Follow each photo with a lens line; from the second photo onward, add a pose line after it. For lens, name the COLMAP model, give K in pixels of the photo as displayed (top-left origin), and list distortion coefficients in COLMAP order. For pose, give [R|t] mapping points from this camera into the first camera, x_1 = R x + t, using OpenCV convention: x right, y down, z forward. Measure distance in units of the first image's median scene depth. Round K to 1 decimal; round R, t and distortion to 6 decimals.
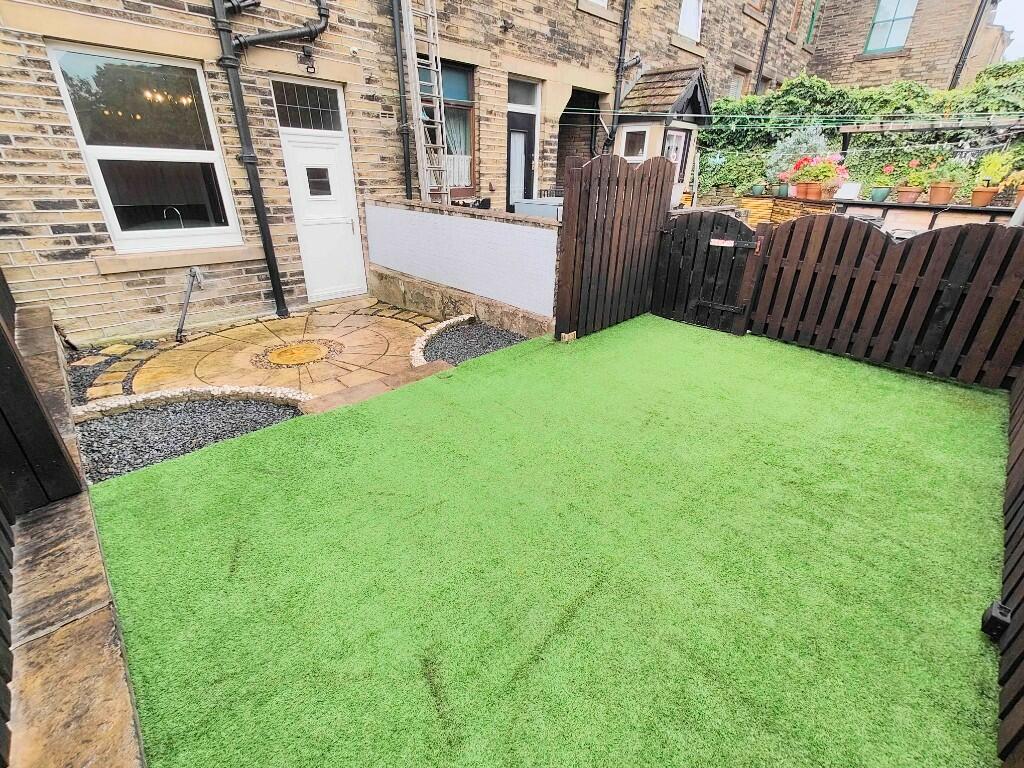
lens RADIAL K [[449.7, 0, 514.3], [0, 449.7, 379.1], [0, 0, 1]] dist [-0.000550, 0.004120]
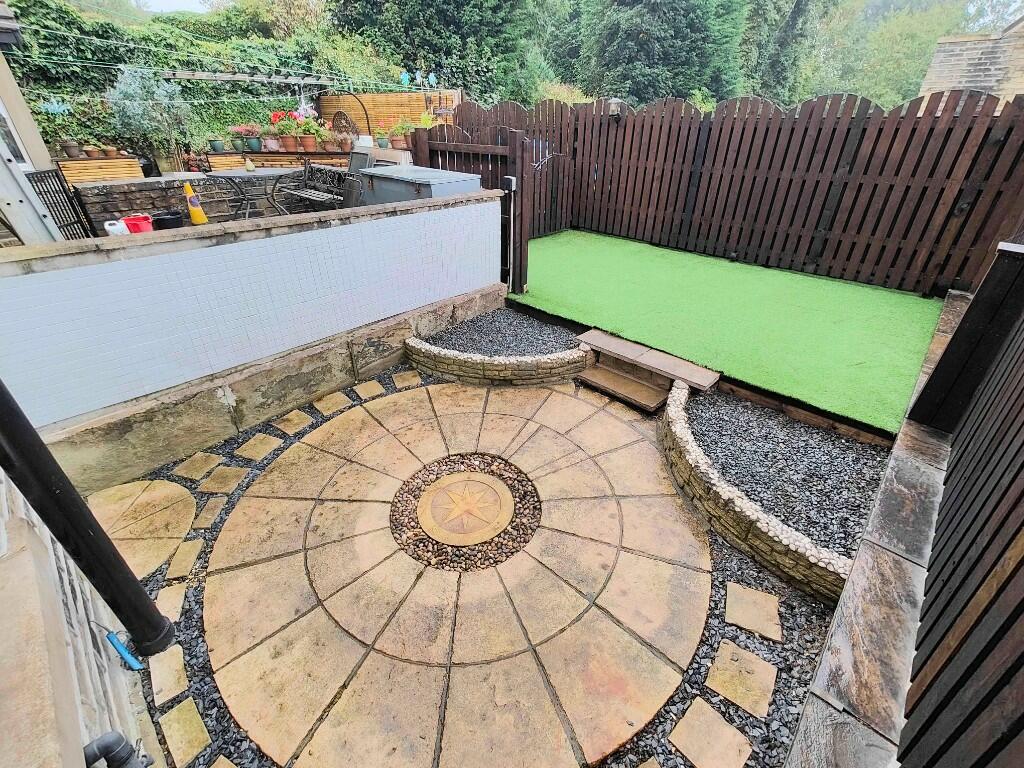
lens RADIAL K [[449.7, 0, 508.3], [0, 449.7, 379.5], [0, 0, 1]] dist [-0.000550, 0.004120]
pose [[-0.026866, -0.525519, 0.850358, -0.819221], [0.418631, 0.766562, 0.486960, -0.404457], [-0.907759, 0.369069, 0.199404, 0.721525]]
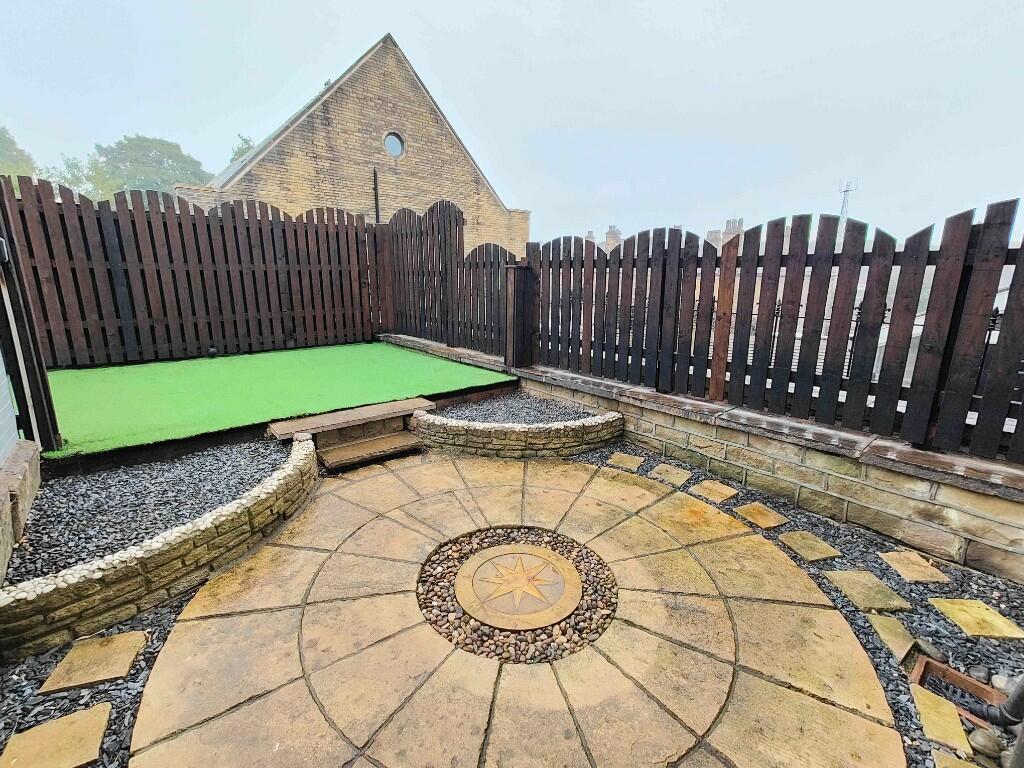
lens RADIAL K [[449.7, 0, 512.8], [0, 449.7, 385.0], [0, 0, 1]] dist [-0.000550, 0.004120]
pose [[-0.997049, -0.048454, 0.059548, -0.454152], [-0.000689, 0.781277, 0.624184, -0.444947], [-0.076768, 0.622301, -0.779005, 1.135101]]
